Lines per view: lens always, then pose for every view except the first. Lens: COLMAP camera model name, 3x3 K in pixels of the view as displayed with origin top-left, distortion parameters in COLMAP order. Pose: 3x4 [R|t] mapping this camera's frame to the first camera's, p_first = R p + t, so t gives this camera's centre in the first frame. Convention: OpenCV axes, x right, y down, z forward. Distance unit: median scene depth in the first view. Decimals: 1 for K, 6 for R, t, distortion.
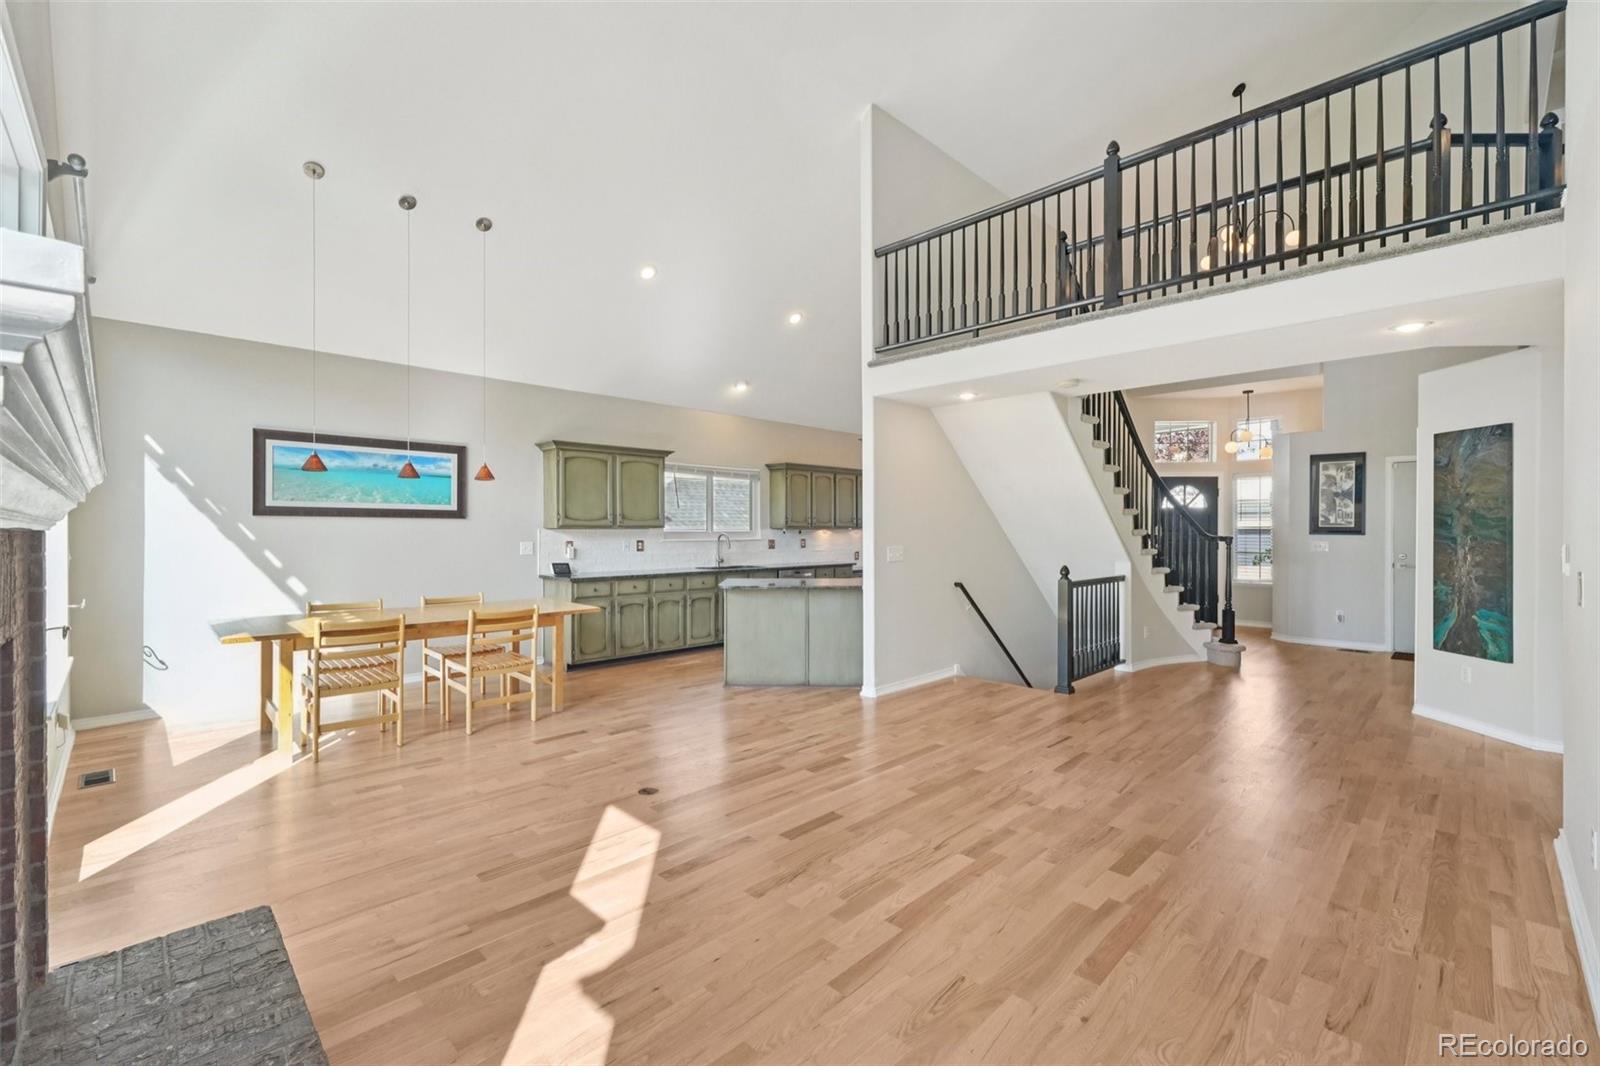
lens RADIAL K [[689.6, 0, 799.5], [0, 689.6, 536.5], [0, 0, 1]] dist [0.002290, 0.001853]
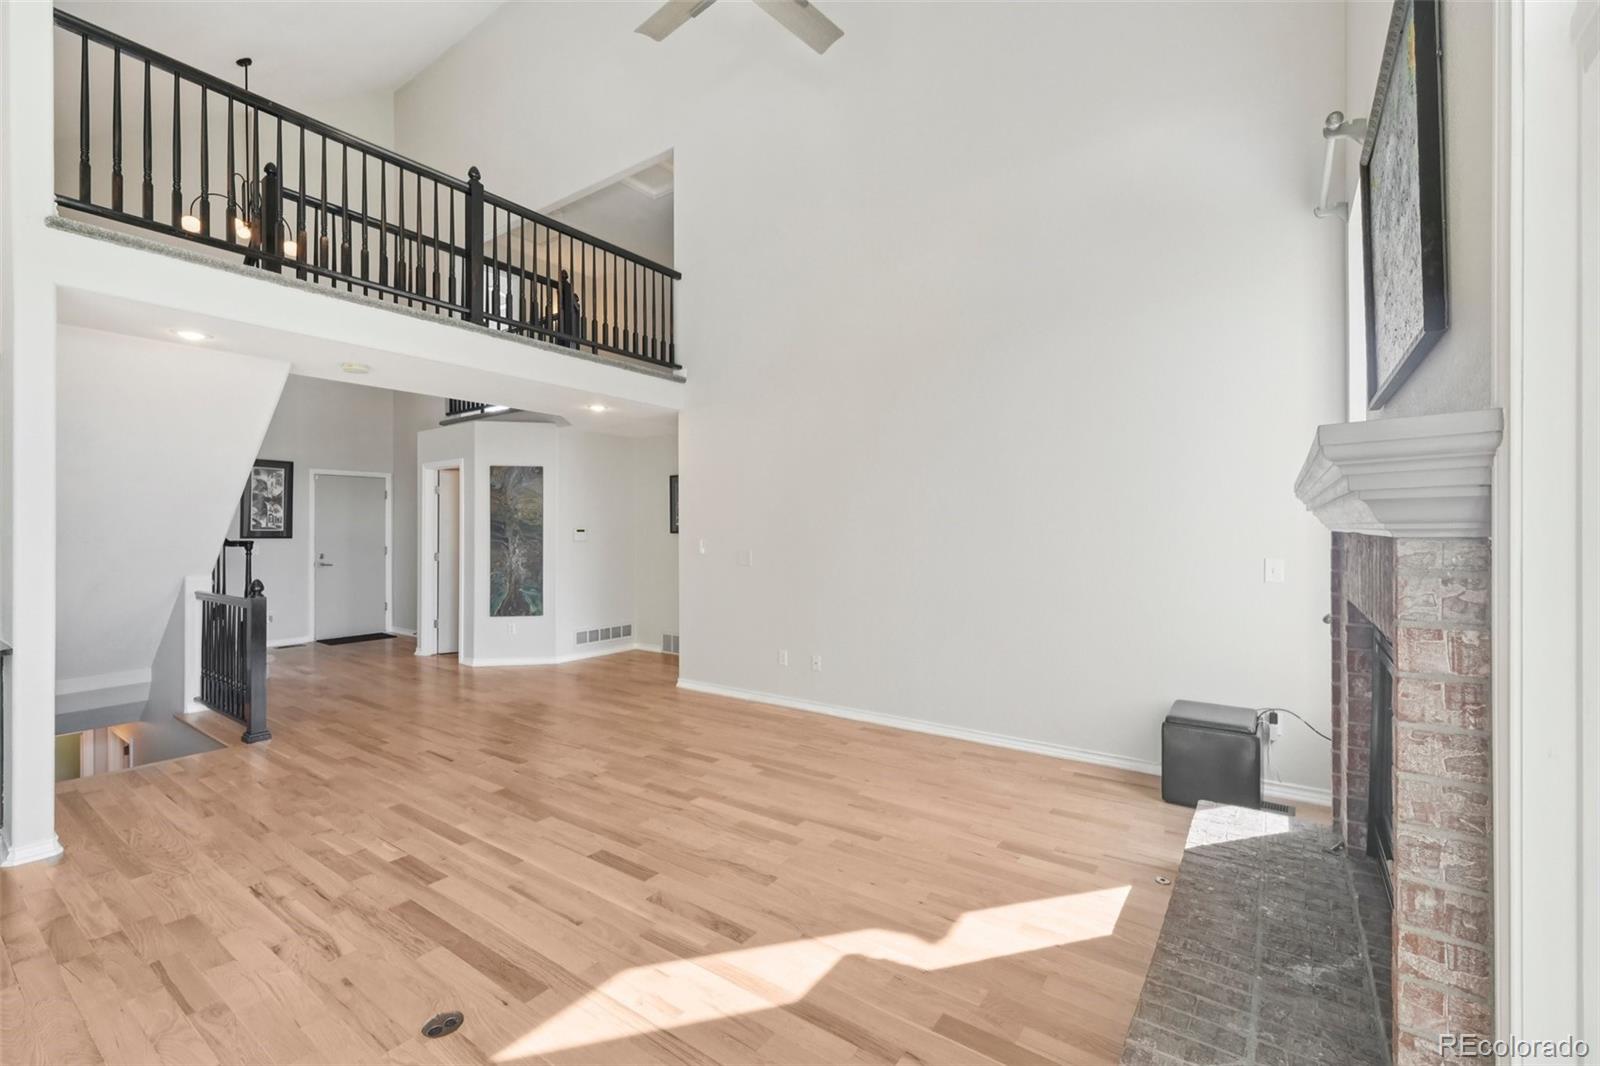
lens RADIAL K [[689.6, 0, 804.8], [0, 689.6, 527.7], [0, 0, 1]] dist [0.002290, 0.001853]
pose [[-0.166274, 0.008764, 0.986041, -0.378295], [0.003779, 0.999959, -0.008250, -0.006699], [-0.986072, 0.002354, -0.166300, 0.380711]]
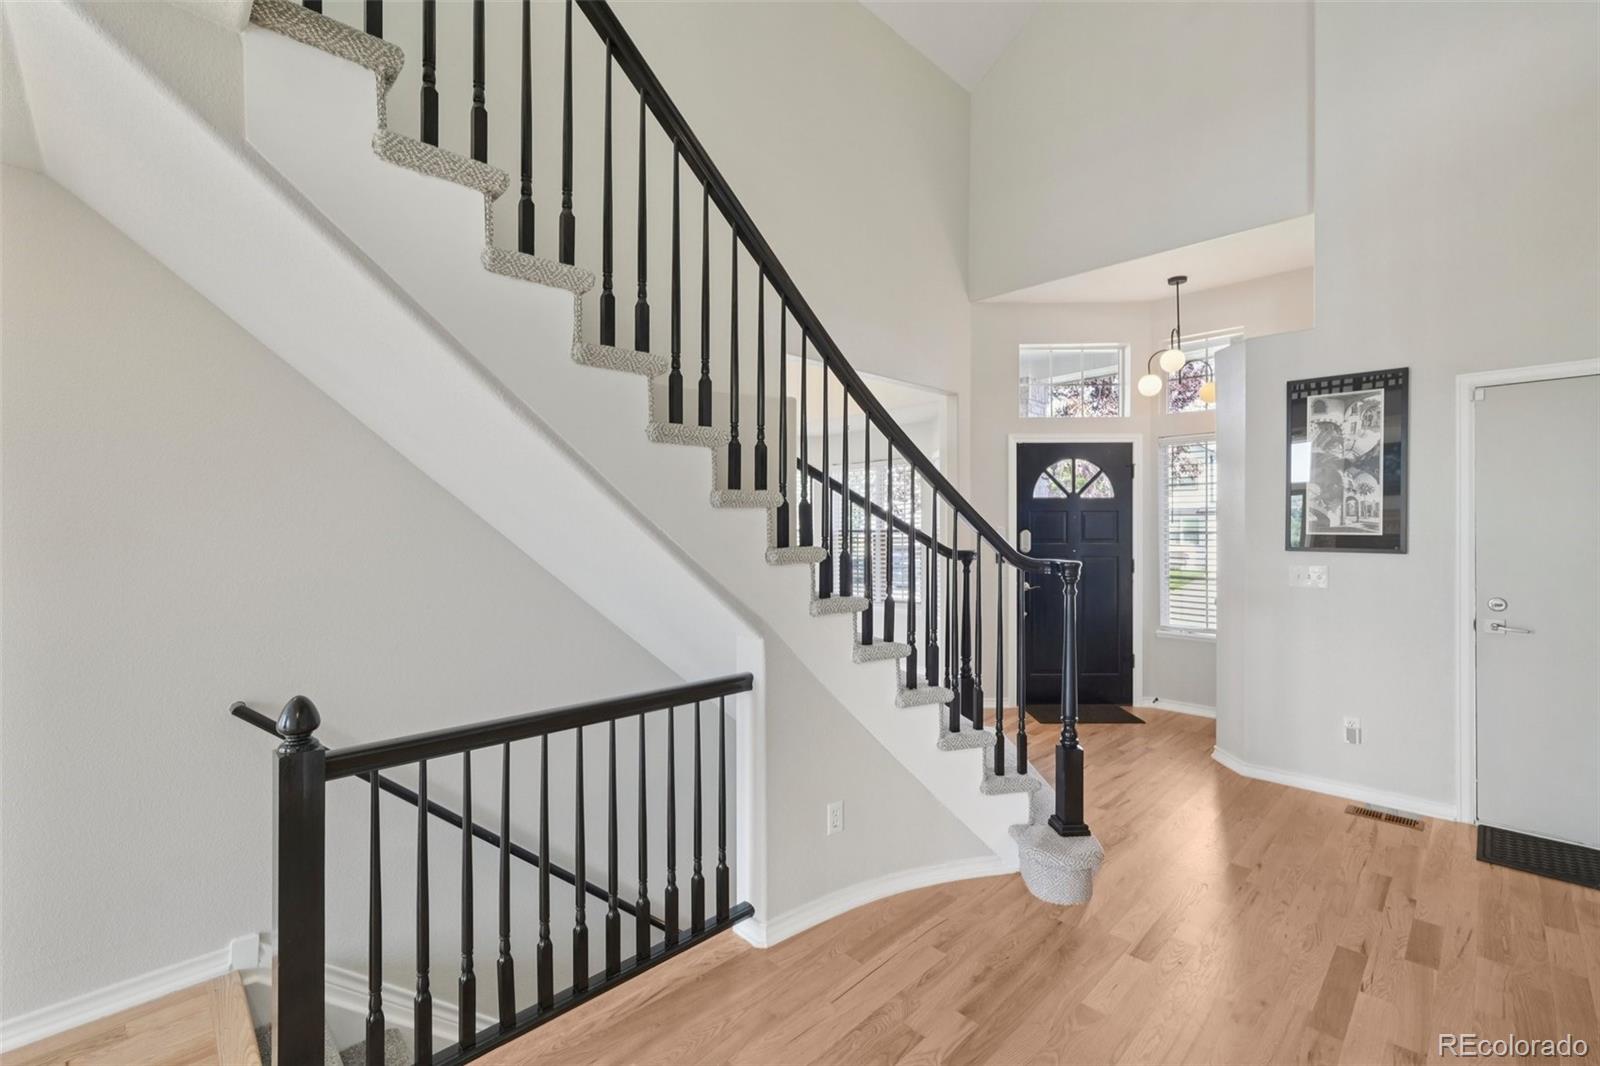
lens RADIAL K [[689.6, 0, 807.7], [0, 689.6, 534.1], [0, 0, 1]] dist [0.002290, 0.001853]
pose [[0.999980, 0.004793, -0.004203, 0.425269], [-0.004810, 0.999980, -0.004035, -0.010939], [0.004183, 0.004055, 0.999983, 0.543088]]
